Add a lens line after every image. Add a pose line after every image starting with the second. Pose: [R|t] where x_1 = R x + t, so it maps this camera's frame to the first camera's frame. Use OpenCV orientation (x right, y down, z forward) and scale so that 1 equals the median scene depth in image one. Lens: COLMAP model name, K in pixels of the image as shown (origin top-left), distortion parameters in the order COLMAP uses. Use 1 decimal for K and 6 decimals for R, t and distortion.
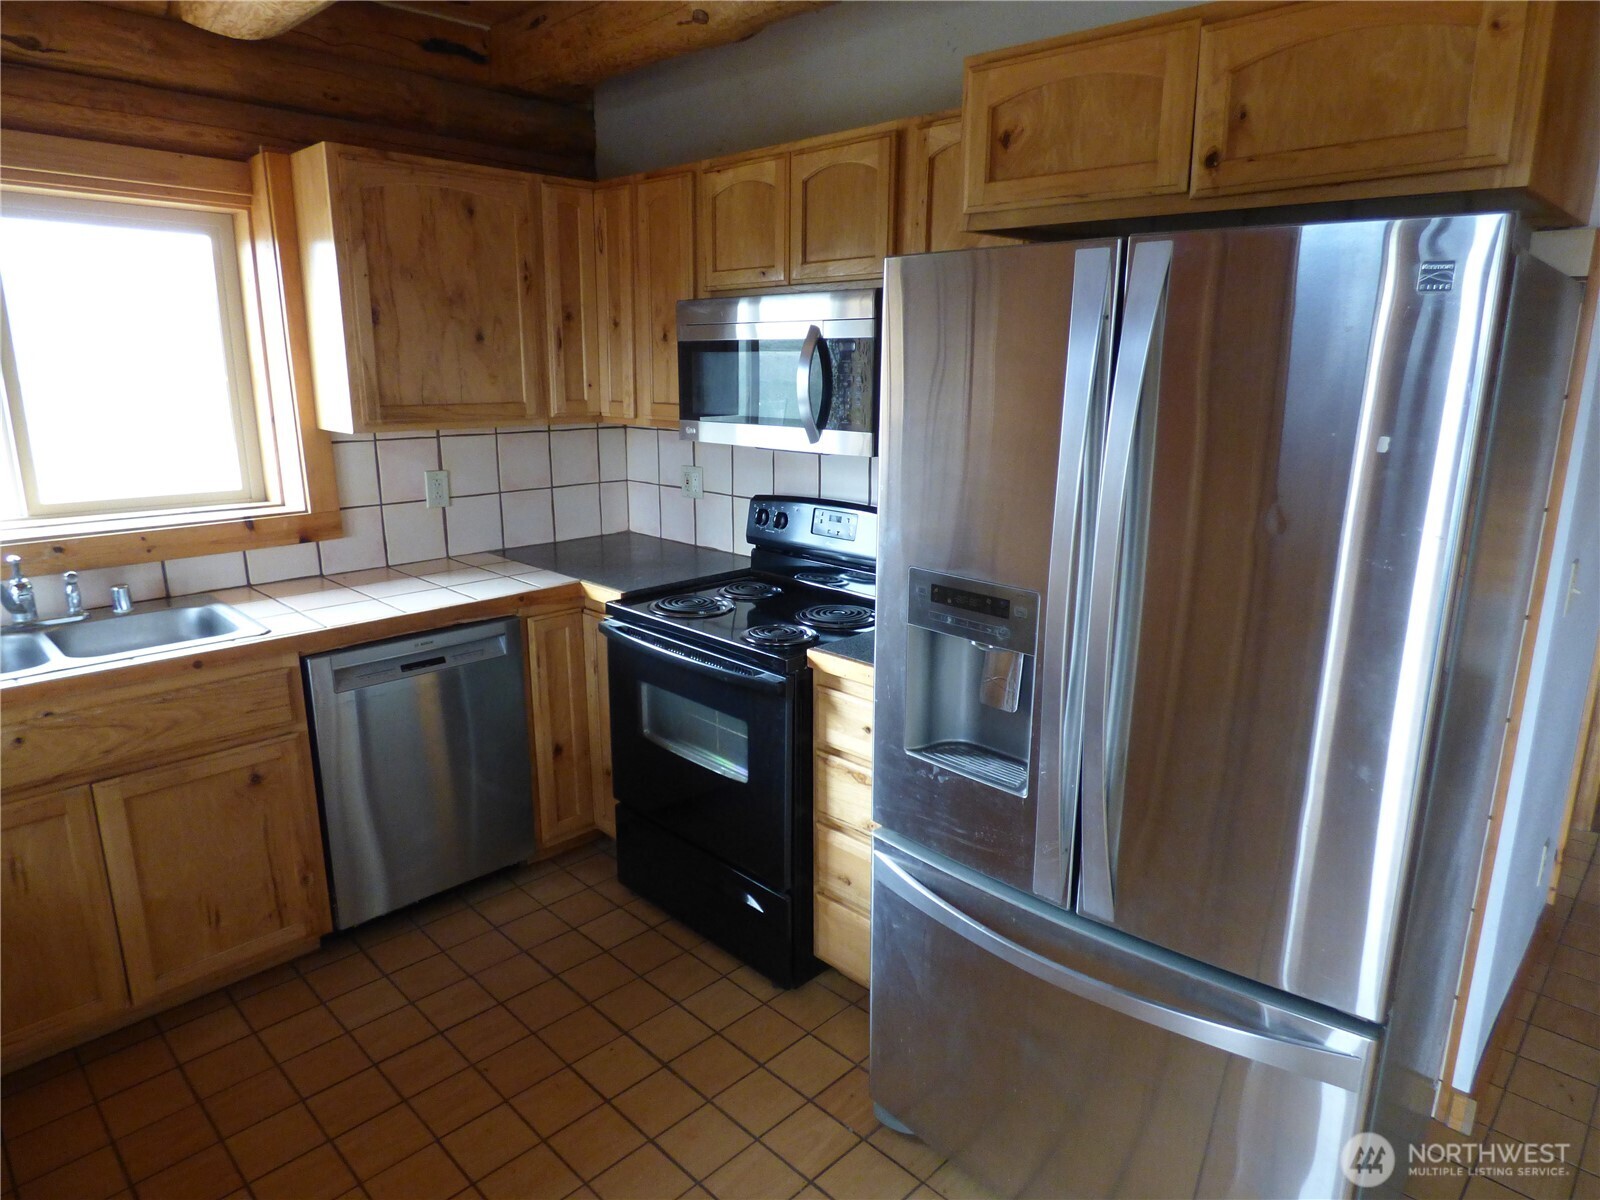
lens RADIAL K [[975.9, 0, 797.5], [0, 975.9, 597.9], [0, 0, 1]] dist [-0.009972, 0.001142]
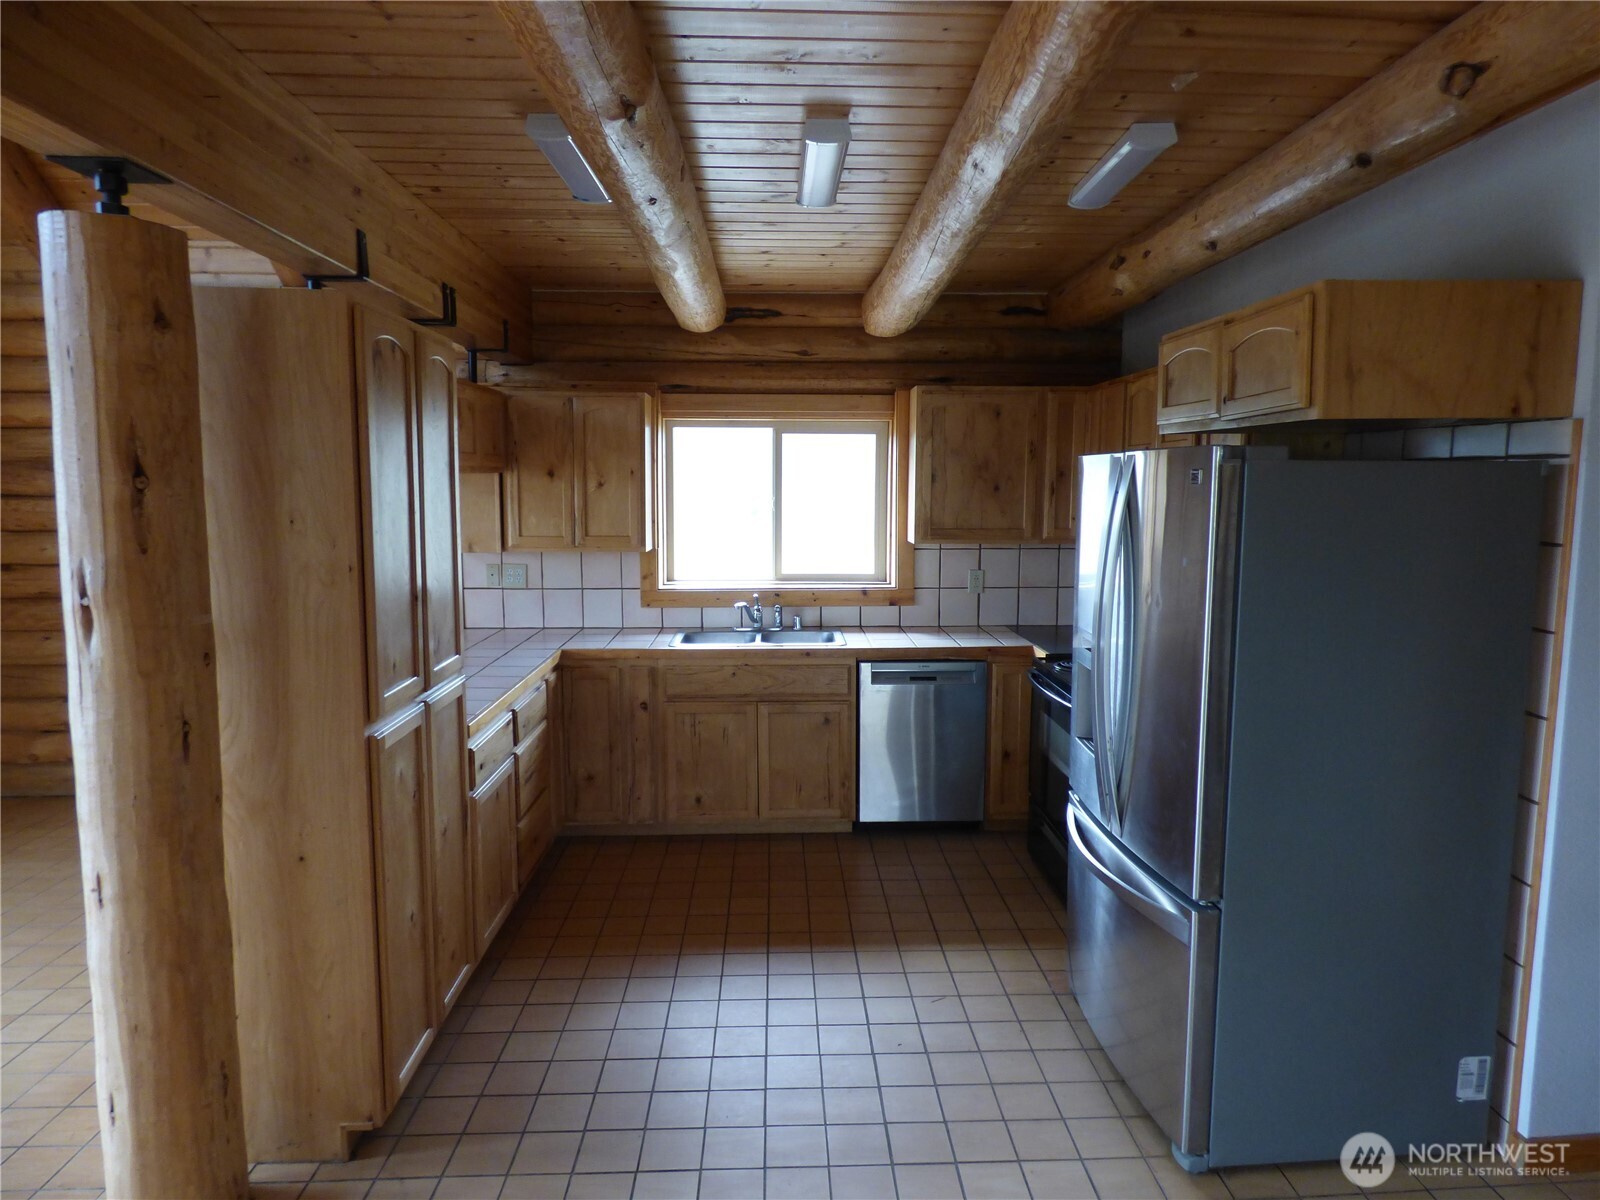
lens RADIAL K [[975.9, 0, 809.6], [0, 975.9, 601.5], [0, 0, 1]] dist [-0.009972, 0.001142]
pose [[0.731746, 0.077182, -0.677194, 0.619579], [-0.158003, 0.985711, -0.058386, 0.067623], [0.663011, 0.149722, 0.733485, -0.405816]]
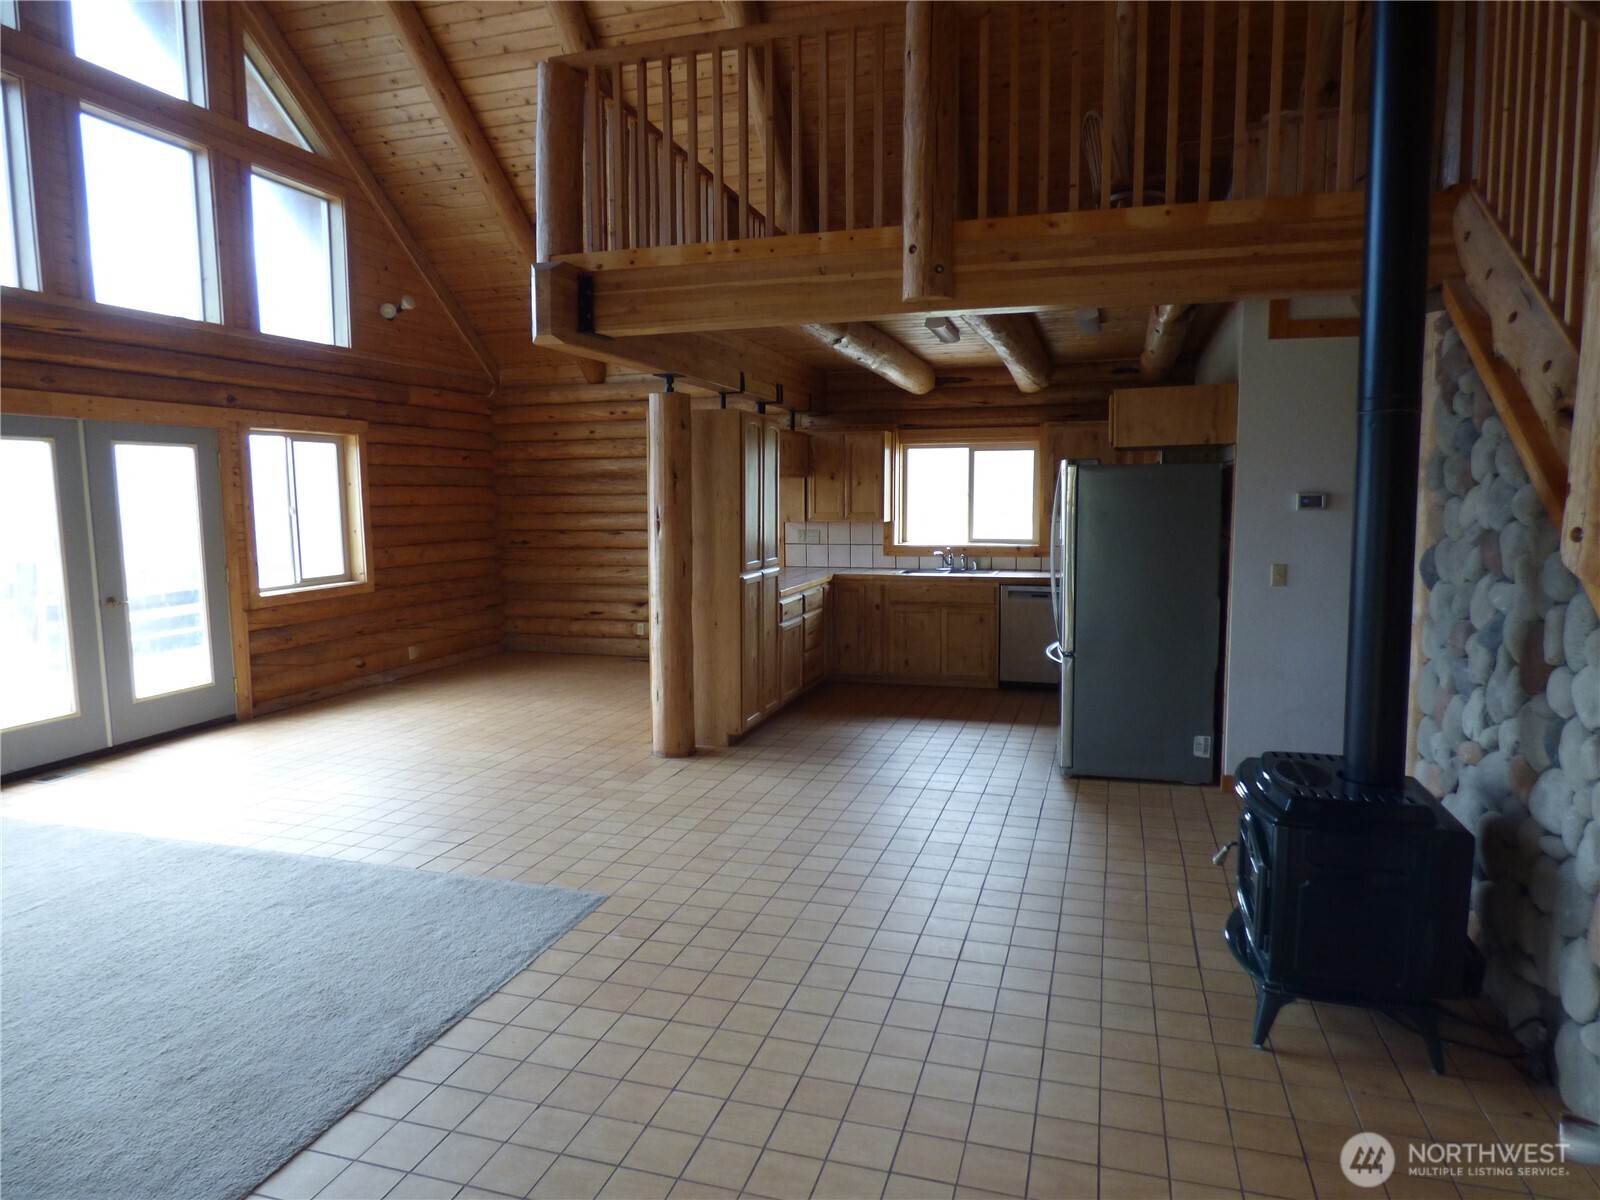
lens RADIAL K [[975.9, 0, 796.6], [0, 975.9, 607.8], [0, 0, 1]] dist [-0.009972, 0.001142]
pose [[0.455429, 0.093844, -0.885312, 1.851612], [-0.198822, 0.980034, 0.001605, 0.241383], [0.867787, 0.175289, 0.464994, -0.955074]]
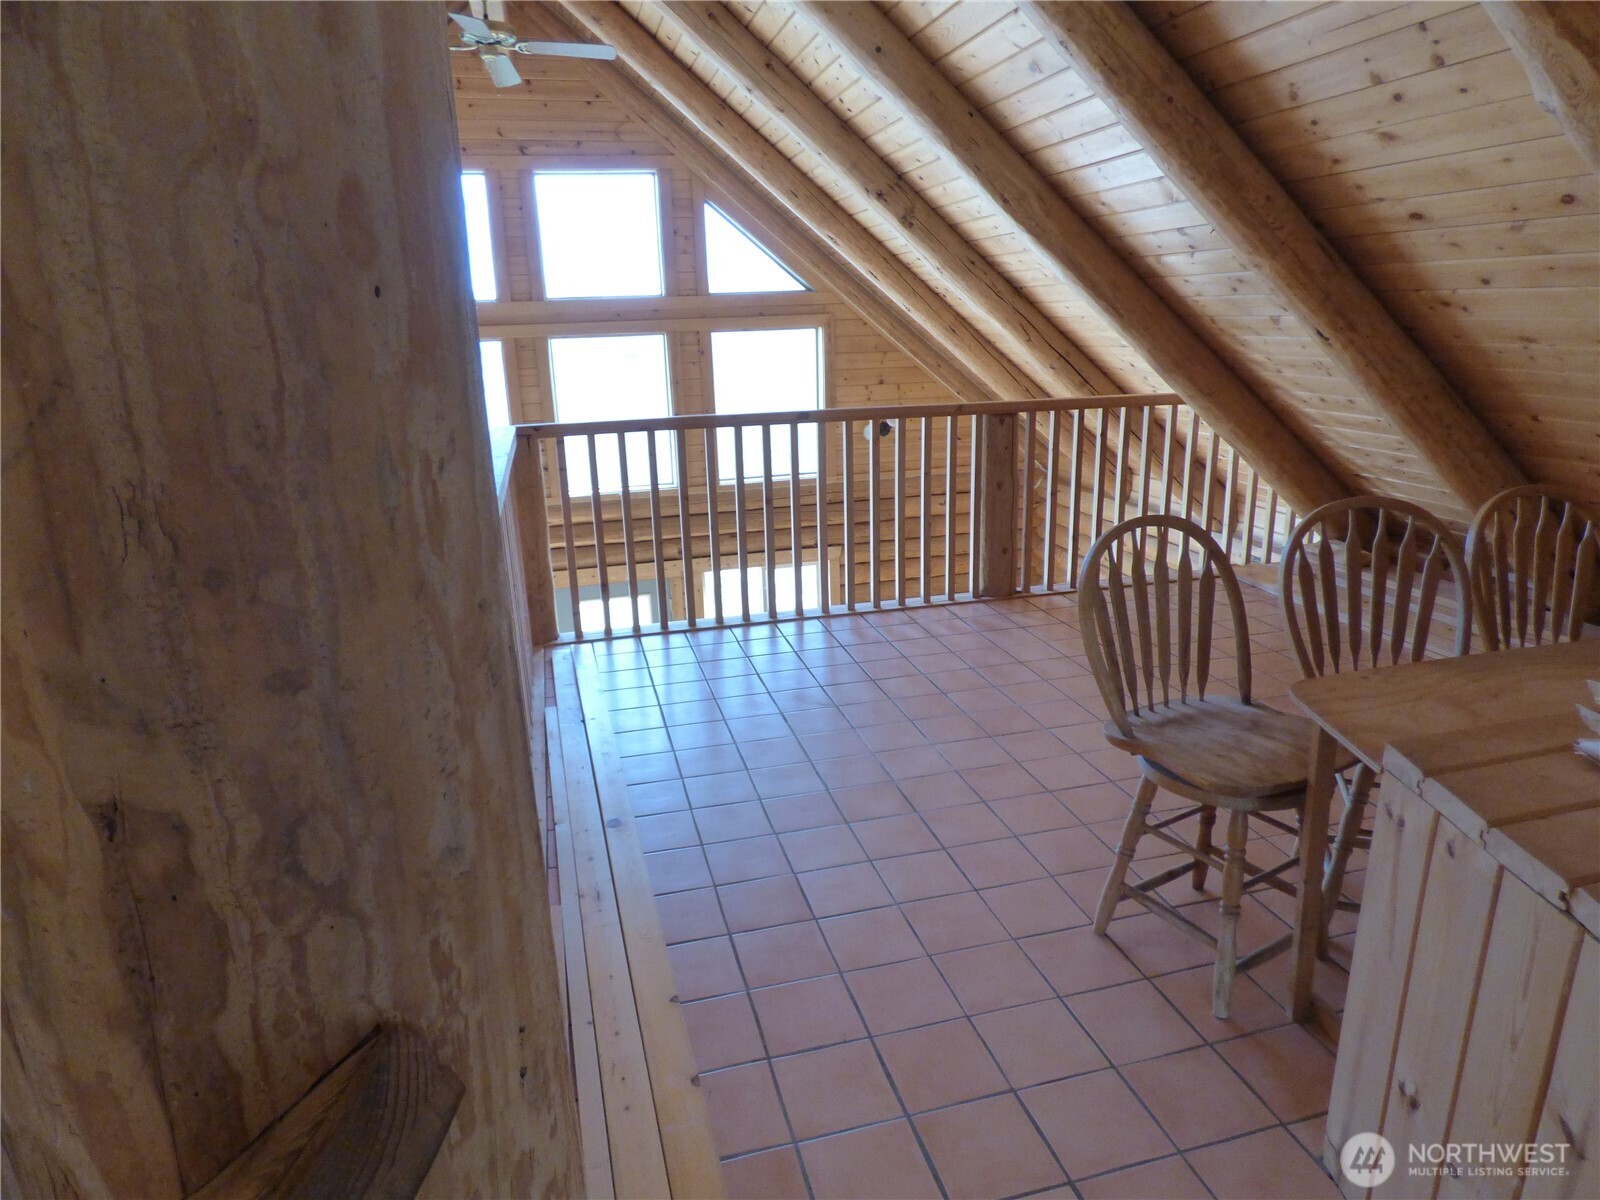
lens RADIAL K [[975.9, 0, 783.6], [0, 975.9, 593.1], [0, 0, 1]] dist [-0.009972, 0.001142]
pose [[-0.523298, 0.246848, -0.815613, 1.070925], [-0.171465, 0.907047, 0.384533, -1.081677], [0.834721, 0.341075, -0.432330, 0.424775]]
